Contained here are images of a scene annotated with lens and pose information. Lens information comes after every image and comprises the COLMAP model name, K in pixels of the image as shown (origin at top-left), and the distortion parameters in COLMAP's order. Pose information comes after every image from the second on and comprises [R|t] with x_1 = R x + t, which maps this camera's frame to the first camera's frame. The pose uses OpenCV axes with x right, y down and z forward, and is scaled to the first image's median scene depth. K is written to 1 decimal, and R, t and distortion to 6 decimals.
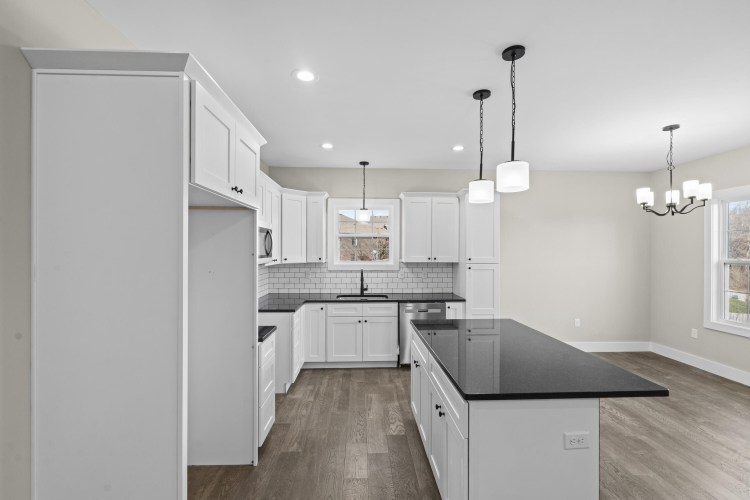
lens RADIAL K [[327.5, 0, 375.0], [0, 327.5, 250.0], [0, 0, 1]] dist [-0.002573, -0.000443]
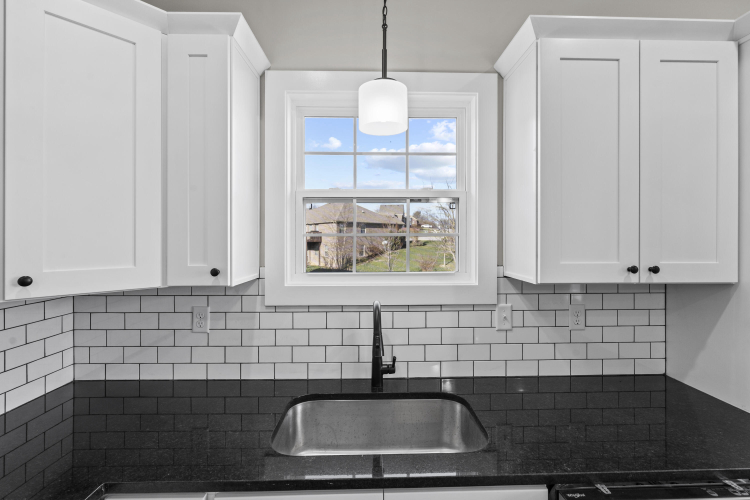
lens RADIAL K [[327.5, 0, 375.0], [0, 327.5, 250.0], [0, 0, 1]] dist [-0.002573, -0.000443]
pose [[0.999549, -0.001885, -0.029964, -0.032043], [0.002729, 0.999600, 0.028150, 0.002295], [0.029898, -0.028219, 0.999155, 0.697865]]
